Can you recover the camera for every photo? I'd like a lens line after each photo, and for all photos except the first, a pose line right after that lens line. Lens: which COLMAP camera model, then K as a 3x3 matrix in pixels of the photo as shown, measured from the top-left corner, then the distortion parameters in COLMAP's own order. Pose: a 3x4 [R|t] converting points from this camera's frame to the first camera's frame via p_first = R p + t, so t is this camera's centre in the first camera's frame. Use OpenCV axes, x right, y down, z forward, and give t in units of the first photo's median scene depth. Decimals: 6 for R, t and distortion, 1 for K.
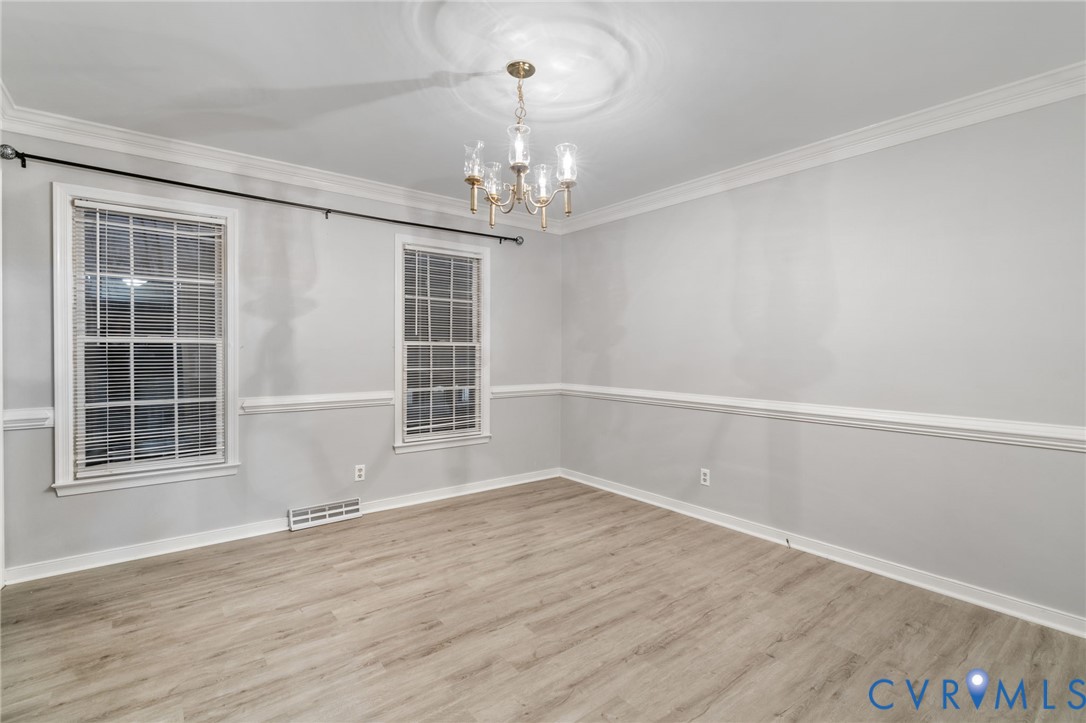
lens RADIAL K [[485.8, 0, 545.3], [0, 485.8, 357.2], [0, 0, 1]] dist [-0.003132, 0.001079]
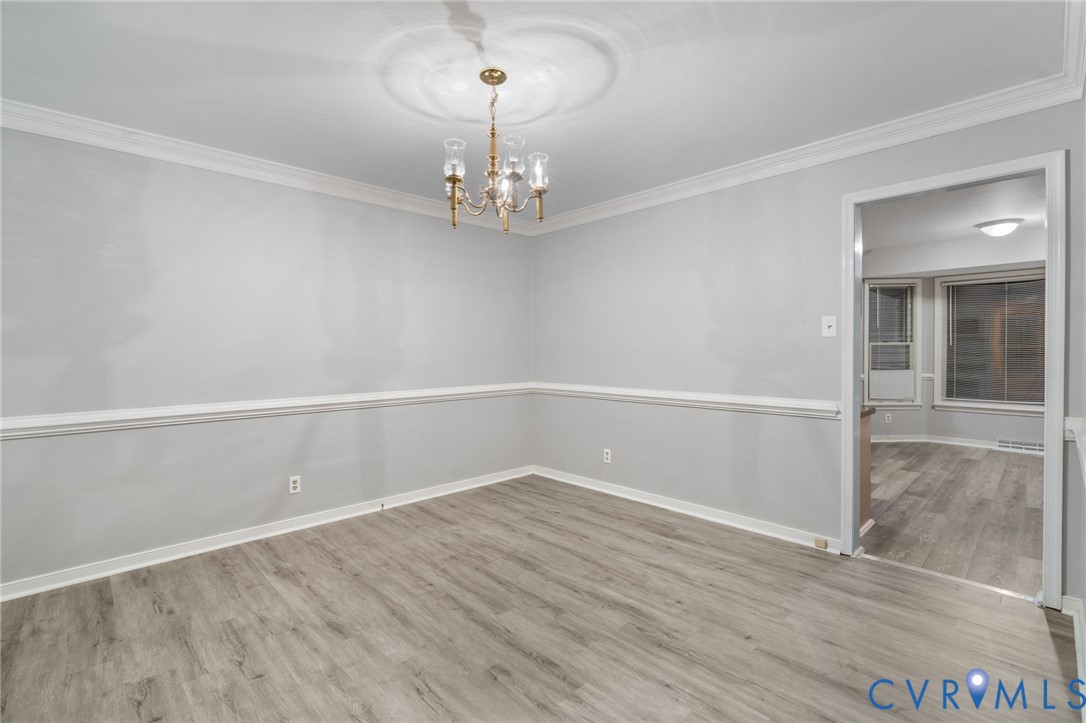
lens RADIAL K [[485.8, 0, 545.3], [0, 485.8, 357.2], [0, 0, 1]] dist [-0.003132, 0.001079]
pose [[-0.068595, -0.019272, 0.997458, -0.880777], [0.021539, 0.999552, 0.020793, -0.014878], [-0.997412, 0.022910, -0.068149, 0.785114]]
